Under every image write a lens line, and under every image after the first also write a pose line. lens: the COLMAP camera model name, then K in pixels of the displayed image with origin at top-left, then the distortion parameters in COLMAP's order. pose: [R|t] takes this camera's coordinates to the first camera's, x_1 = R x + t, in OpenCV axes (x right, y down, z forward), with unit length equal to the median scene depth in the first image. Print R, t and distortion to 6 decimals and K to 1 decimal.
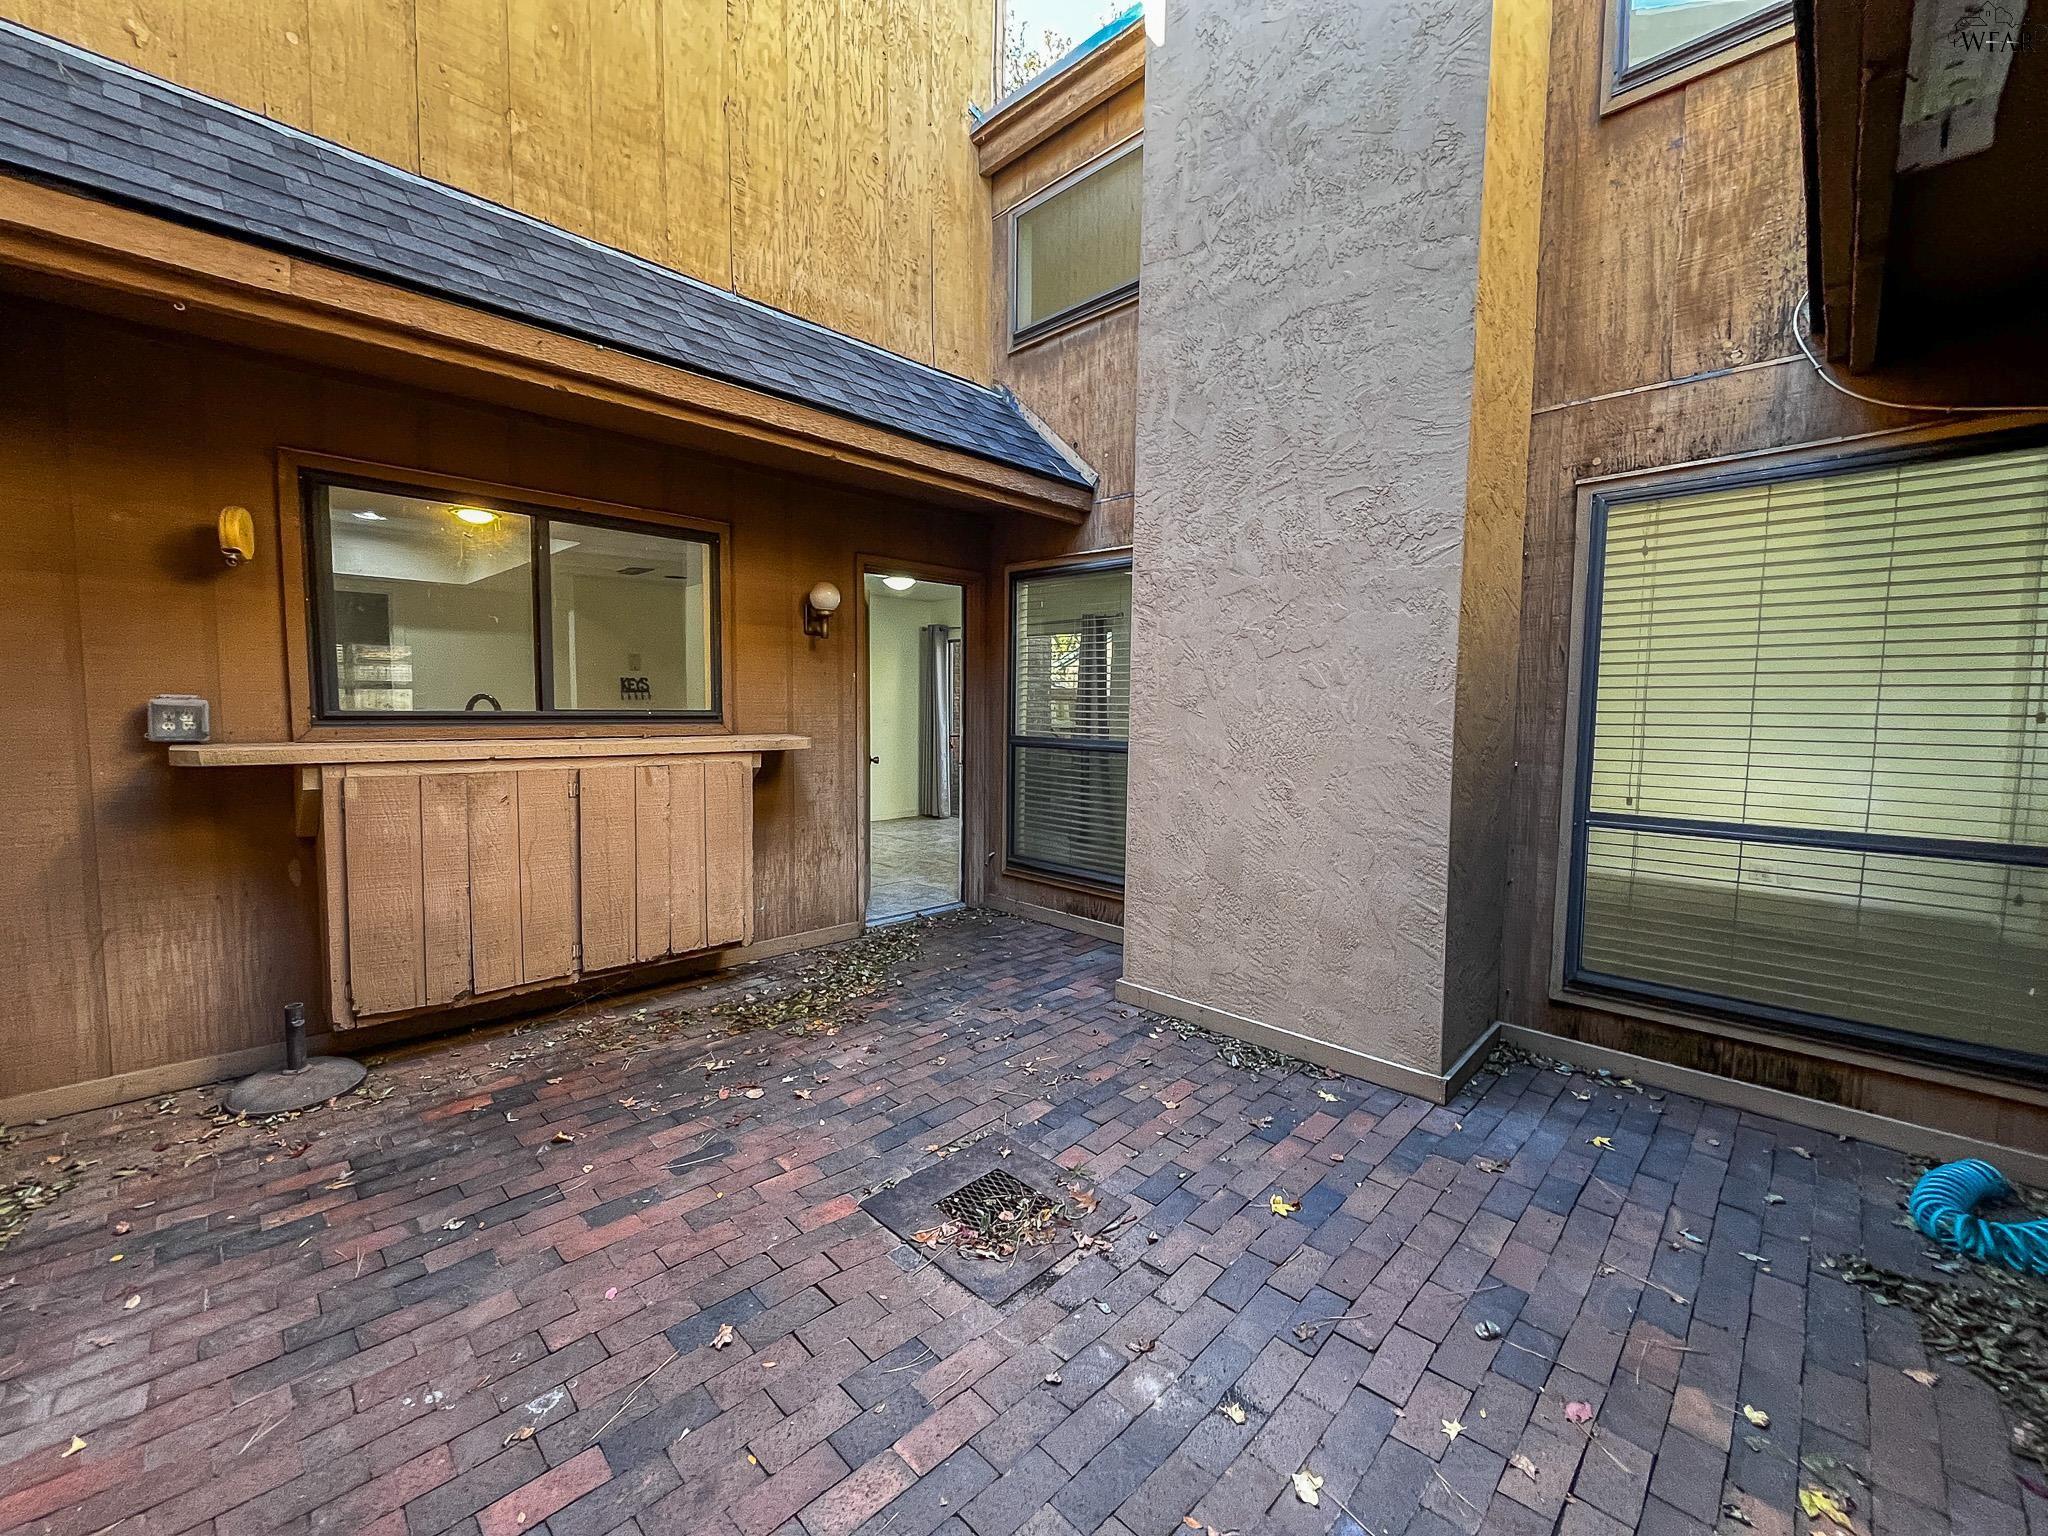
lens RADIAL K [[835.9, 0, 1039.9], [0, 835.9, 774.0], [0, 0, 1]] dist [-0.007833, 0.000467]
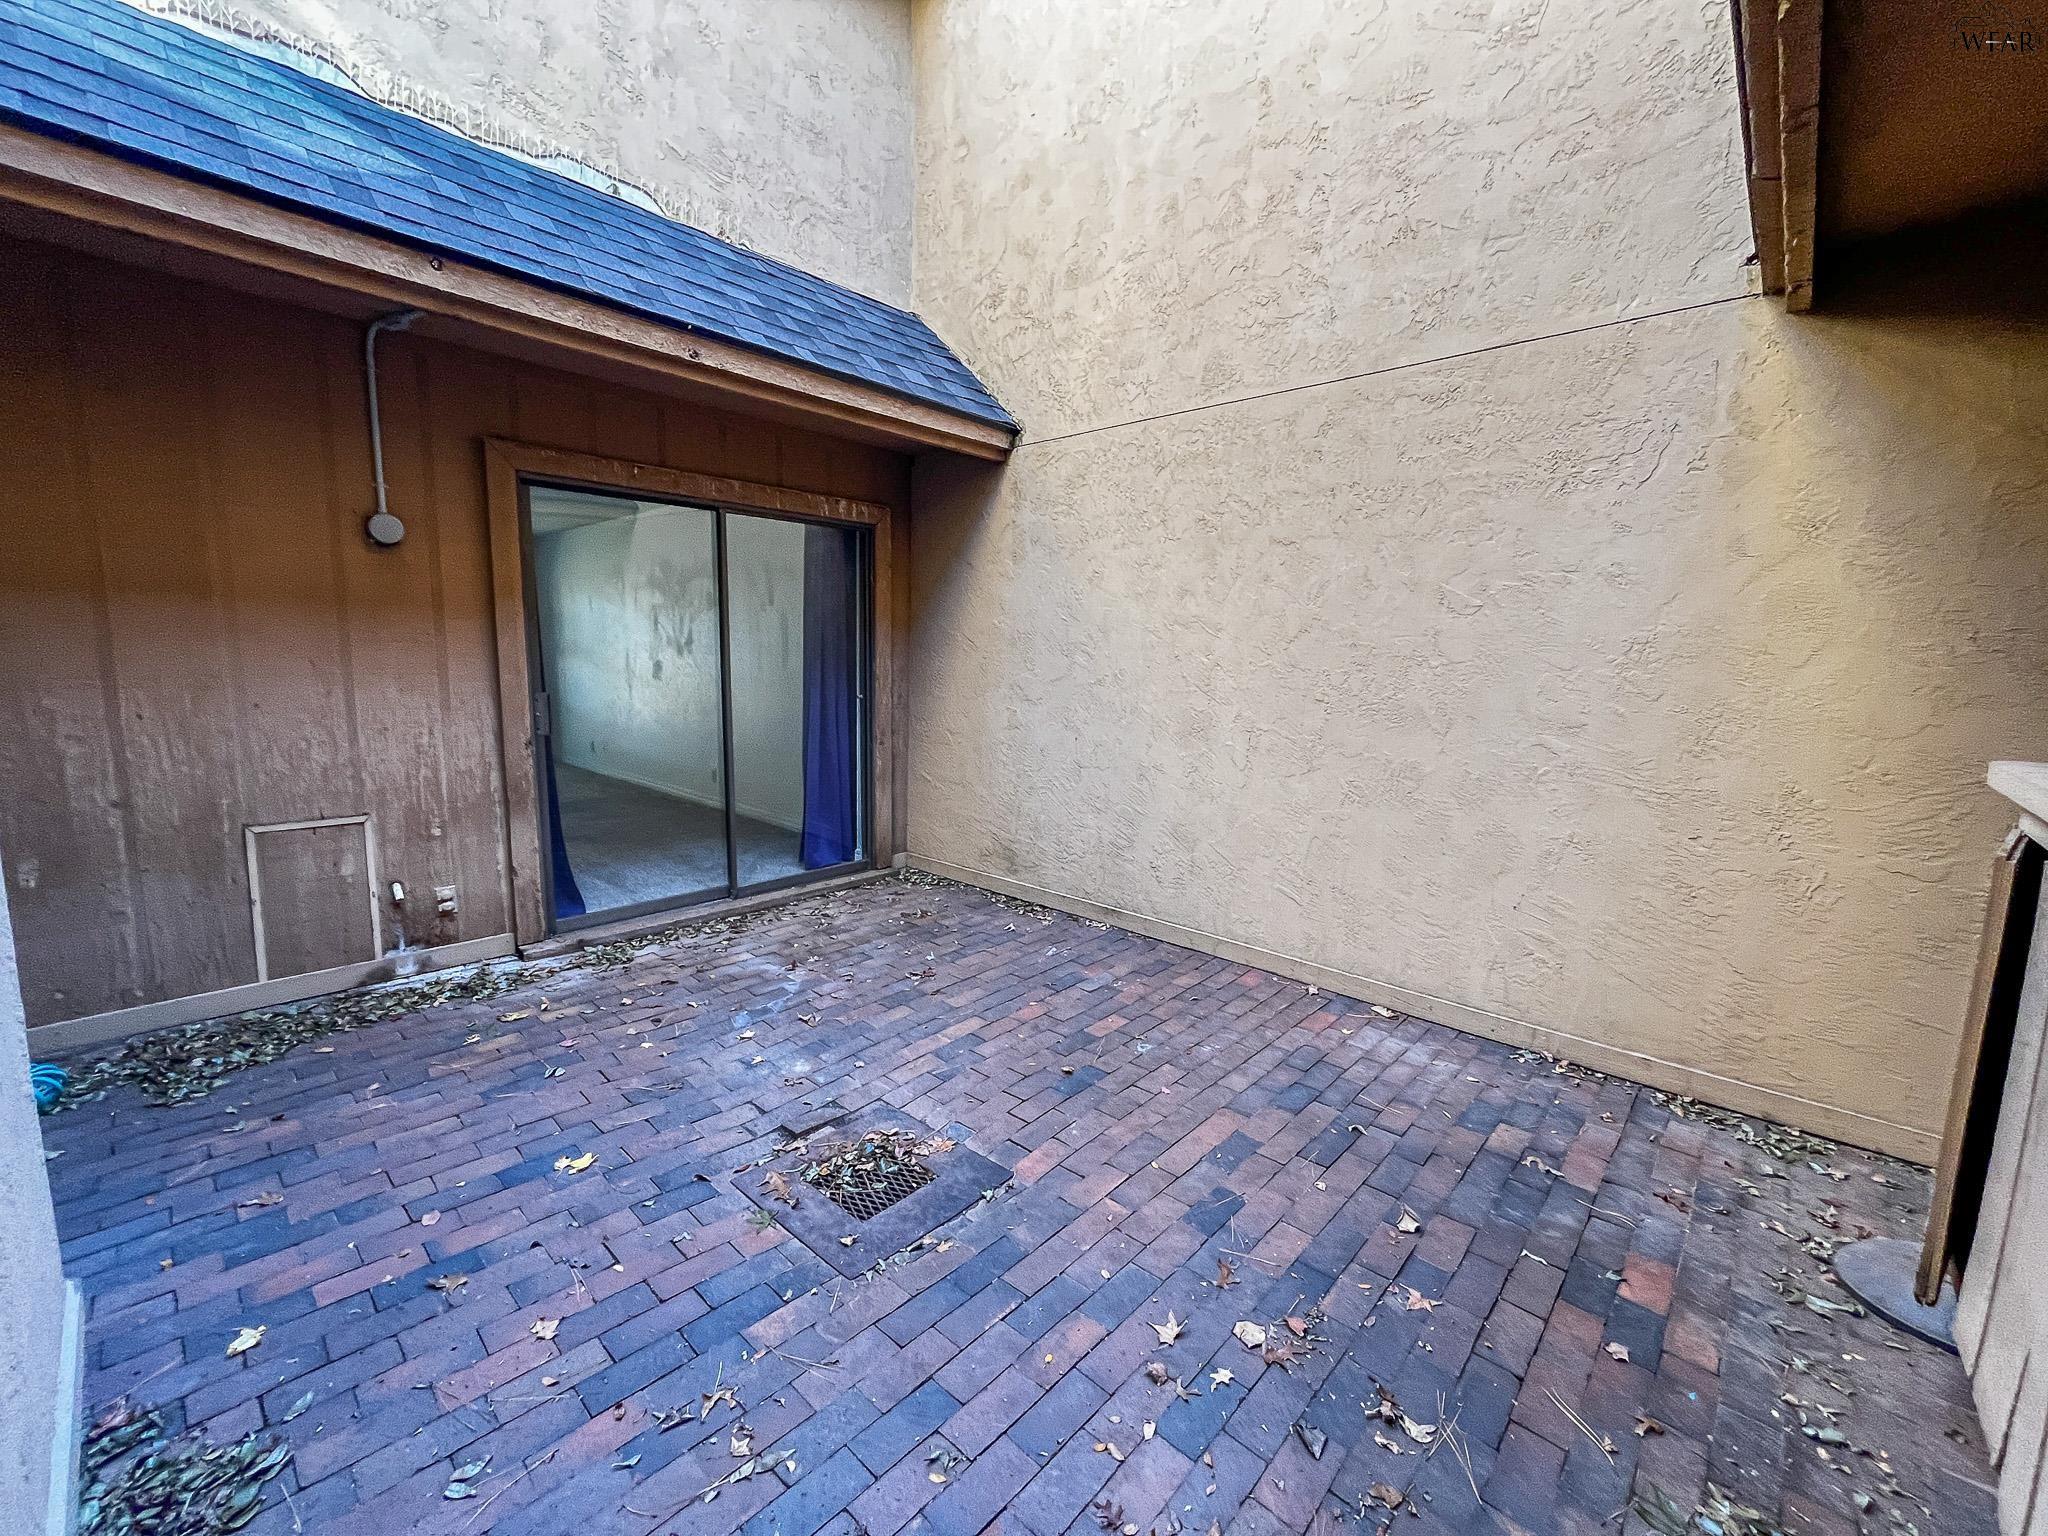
lens RADIAL K [[835.9, 0, 1029.7], [0, 835.9, 767.1], [0, 0, 1]] dist [-0.007833, 0.000467]
pose [[-0.999206, -0.033604, -0.021415, -0.190221], [-0.037409, 0.976194, 0.213647, -0.154131], [0.013726, 0.214278, -0.976676, 1.780954]]
